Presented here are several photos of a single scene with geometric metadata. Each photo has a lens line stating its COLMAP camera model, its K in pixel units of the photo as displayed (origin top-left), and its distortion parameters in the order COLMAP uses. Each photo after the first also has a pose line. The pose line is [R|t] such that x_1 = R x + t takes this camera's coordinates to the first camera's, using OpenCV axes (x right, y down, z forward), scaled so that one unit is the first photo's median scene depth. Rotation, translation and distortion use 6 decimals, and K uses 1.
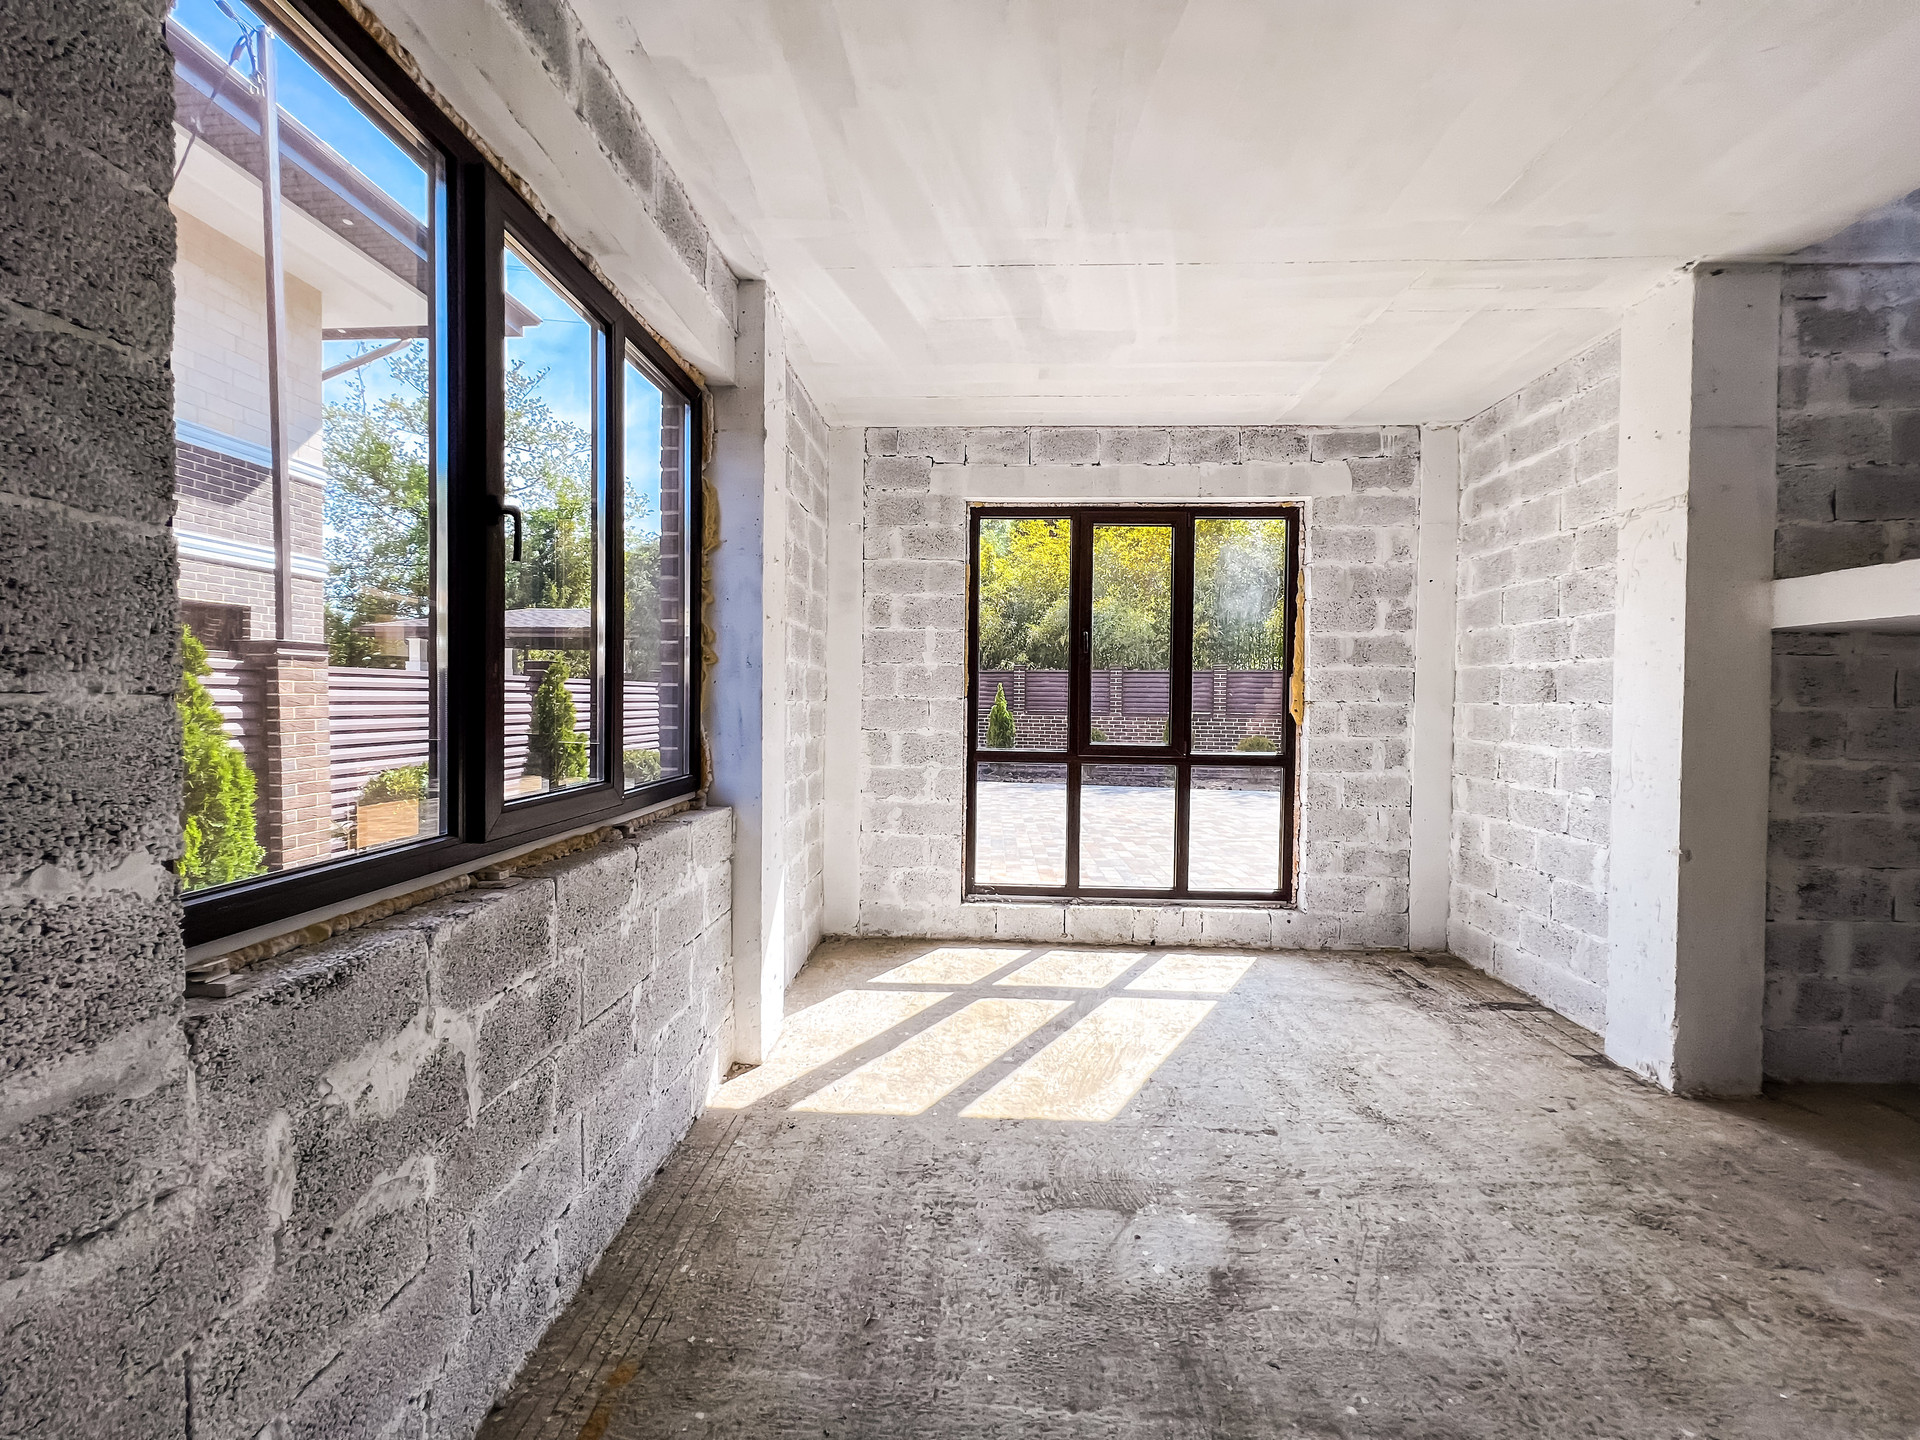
lens RADIAL K [[767.4, 0, 953.7], [0, 767.4, 714.3], [0, 0, 1]] dist [-0.002565, 0.000923]
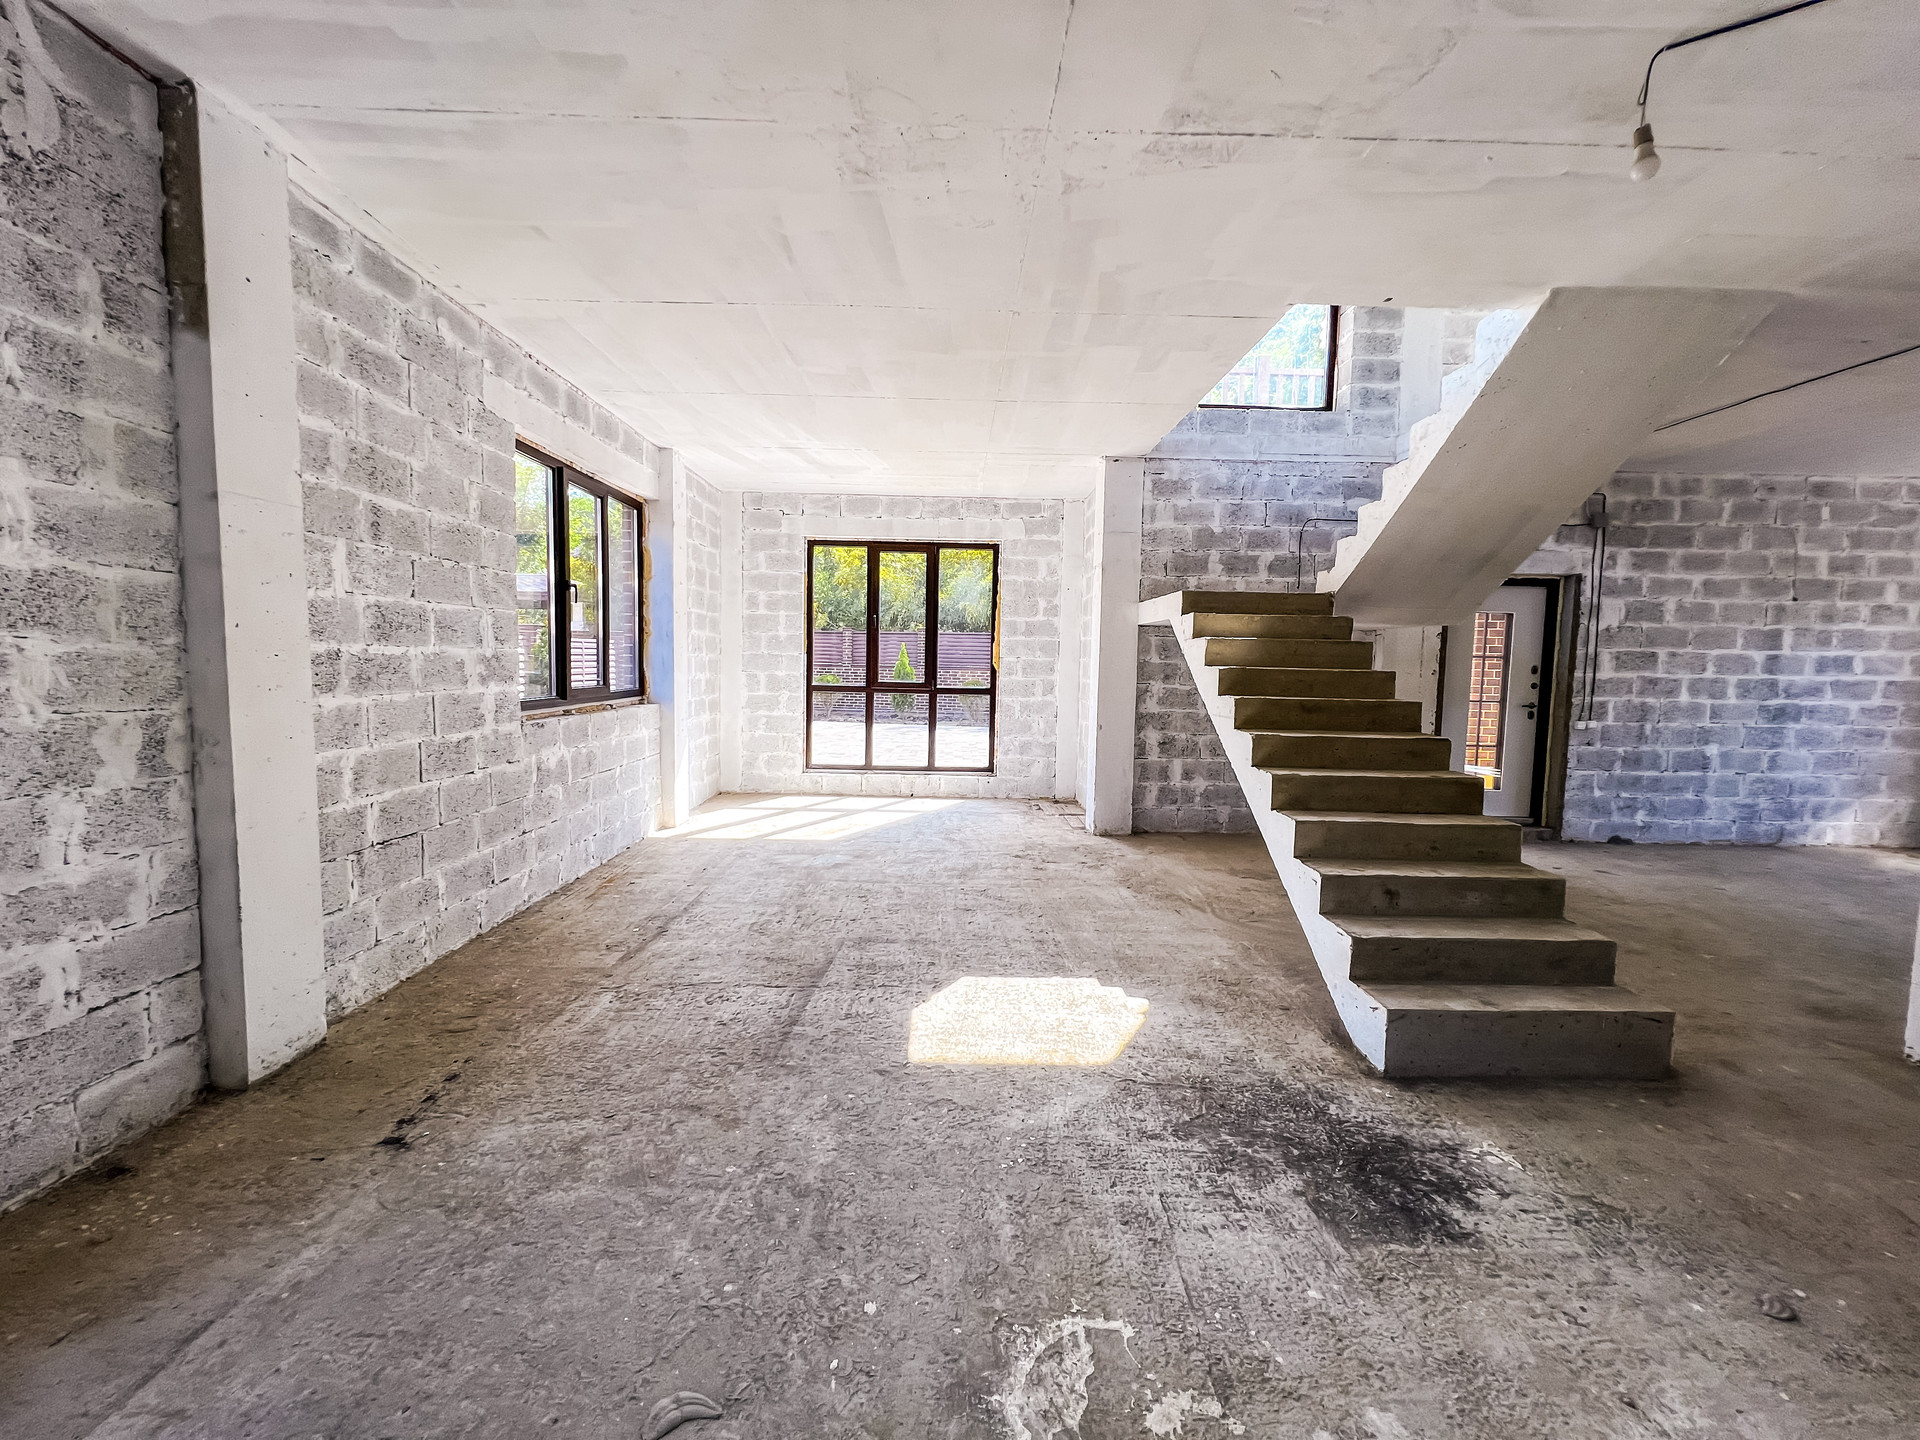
lens RADIAL K [[767.4, 0, 953.1], [0, 767.4, 712.3], [0, 0, 1]] dist [-0.002565, 0.000923]
pose [[0.998396, 0.004946, 0.056406, 0.258232], [-0.007852, 0.998646, 0.051427, 0.019733], [-0.056075, -0.051787, 0.997083, -0.746471]]
